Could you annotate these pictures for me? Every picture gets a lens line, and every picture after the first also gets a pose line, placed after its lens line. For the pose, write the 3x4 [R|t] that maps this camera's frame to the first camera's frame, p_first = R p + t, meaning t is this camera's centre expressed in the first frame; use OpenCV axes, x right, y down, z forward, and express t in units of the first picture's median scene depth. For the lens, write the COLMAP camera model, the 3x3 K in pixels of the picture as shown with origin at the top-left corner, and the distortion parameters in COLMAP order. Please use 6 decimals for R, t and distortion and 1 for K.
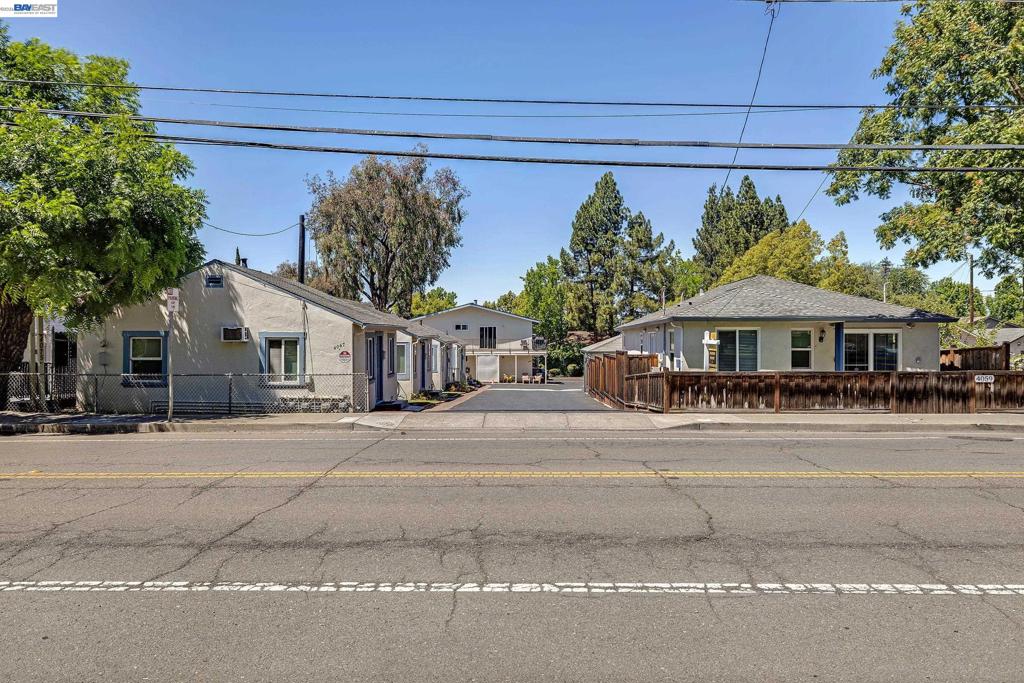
lens RADIAL K [[671.1, 0, 513.6], [0, 671.1, 343.2], [0, 0, 1]] dist [0.004660, 0.000181]
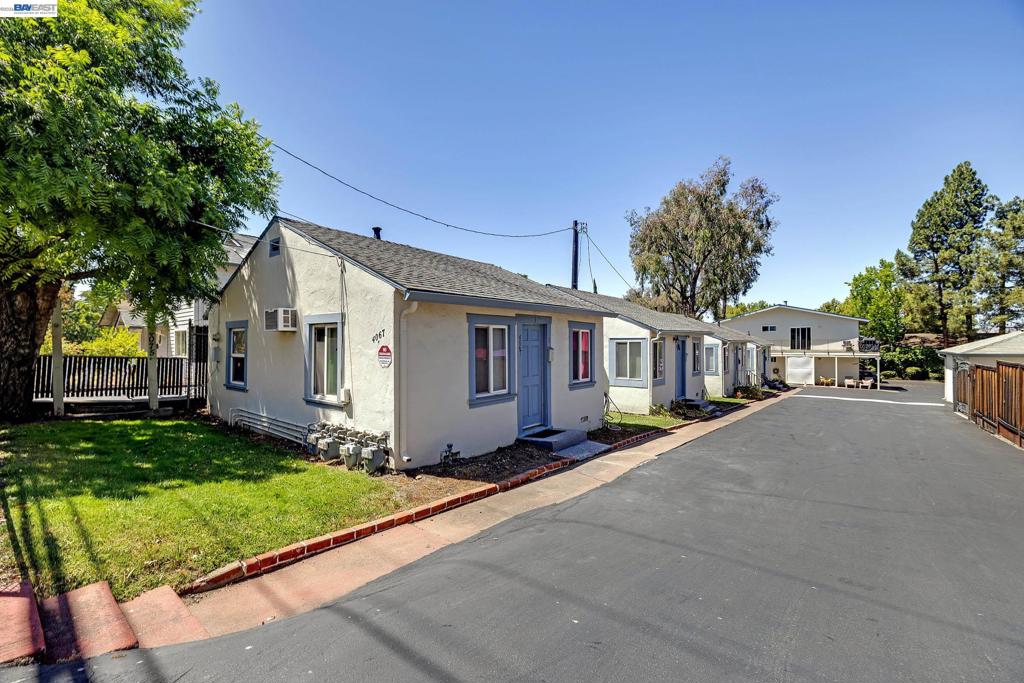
lens RADIAL K [[432.9, 0, 512.5], [0, 432.9, 342.2], [0, 0, 1]] dist [0.008231, -0.000734]
pose [[0.797627, -0.005496, -0.603126, 0.007232], [-0.001098, 0.999944, -0.010565, 0.003149], [0.603150, 0.009089, 0.797576, 0.196628]]
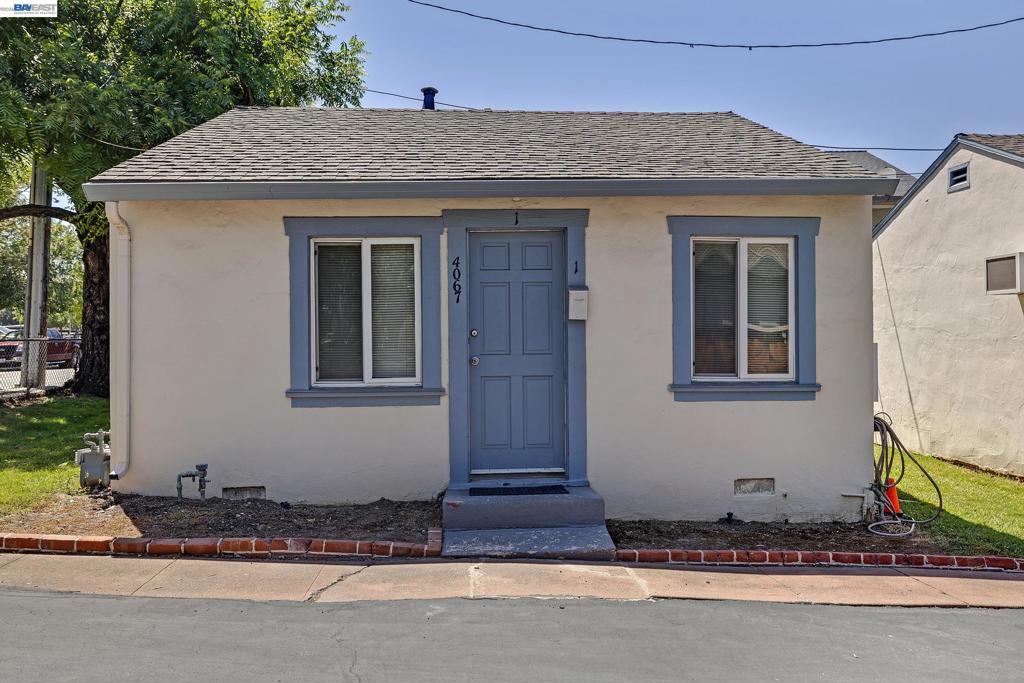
lens RADIAL K [[819.1, 0, 509.7], [0, 819.1, 342.6], [0, 0, 1]] dist [0.012002, -0.003200]
pose [[0.067183, 0.000483, -0.997741, 0.035313], [0.000071, 1.000000, 0.000489, 0.009896], [0.997741, -0.000104, 0.067183, 0.288547]]
